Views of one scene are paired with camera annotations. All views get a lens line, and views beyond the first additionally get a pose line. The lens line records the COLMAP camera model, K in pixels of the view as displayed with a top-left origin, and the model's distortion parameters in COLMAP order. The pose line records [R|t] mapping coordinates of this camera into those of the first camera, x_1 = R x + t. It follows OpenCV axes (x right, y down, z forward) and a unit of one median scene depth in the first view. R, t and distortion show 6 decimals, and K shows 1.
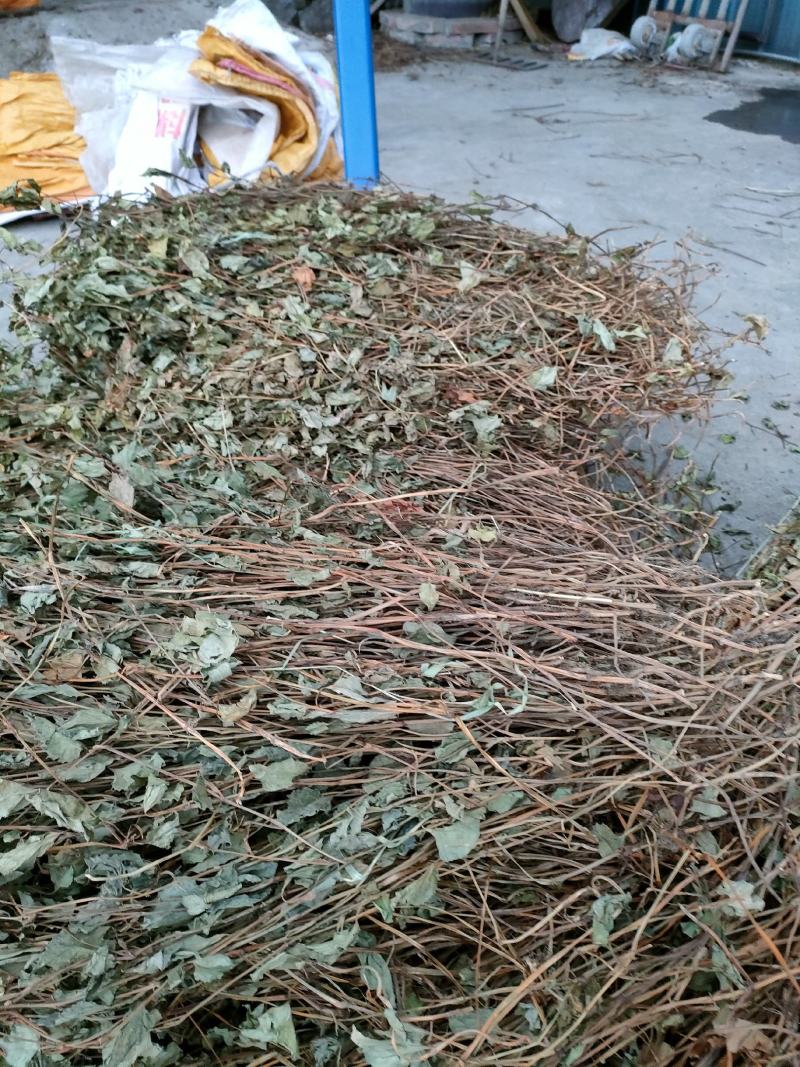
lens RADIAL K [[778.7, 0, 400.0], [0, 778.7, 533.5], [0, 0, 1]] dist [0.048104, -0.061125]
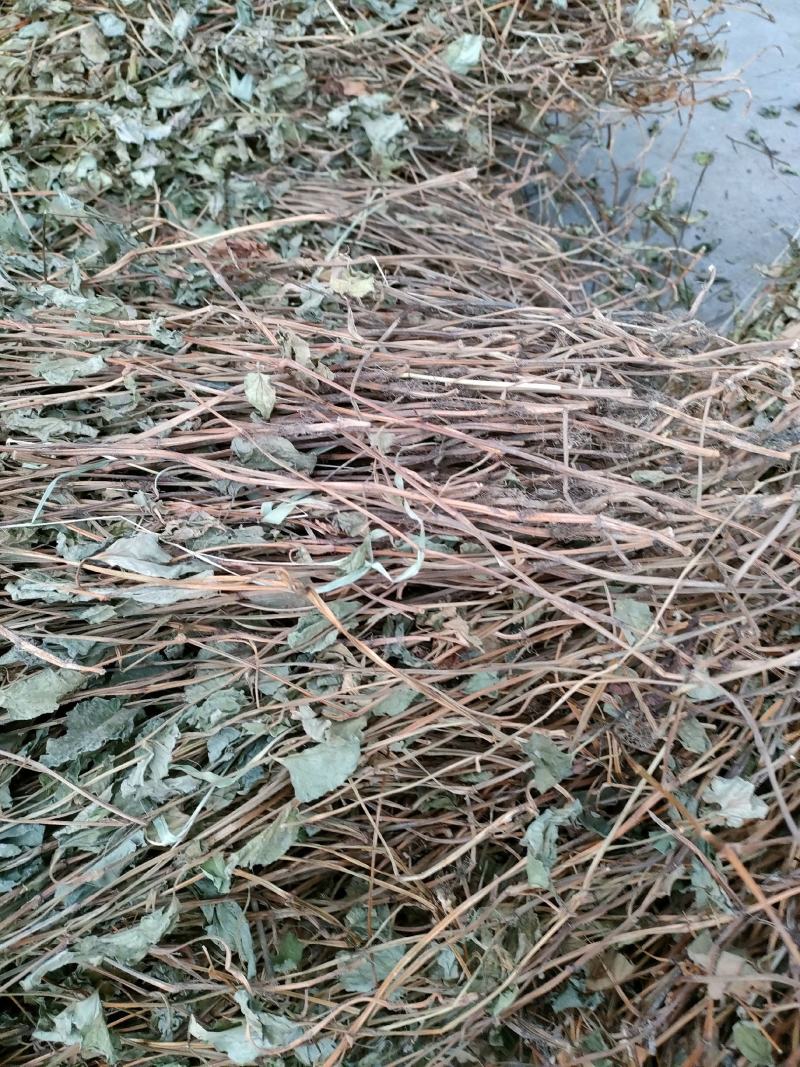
lens RADIAL K [[803.4, 0, 395.5], [0, 803.4, 518.5], [0, 0, 1]] dist [0.015695, -0.009412]
pose [[0.996426, -0.059818, 0.059643, 0.056504], [0.042589, 0.965515, 0.256839, 0.010431], [-0.072949, -0.253380, 0.964612, 0.215269]]
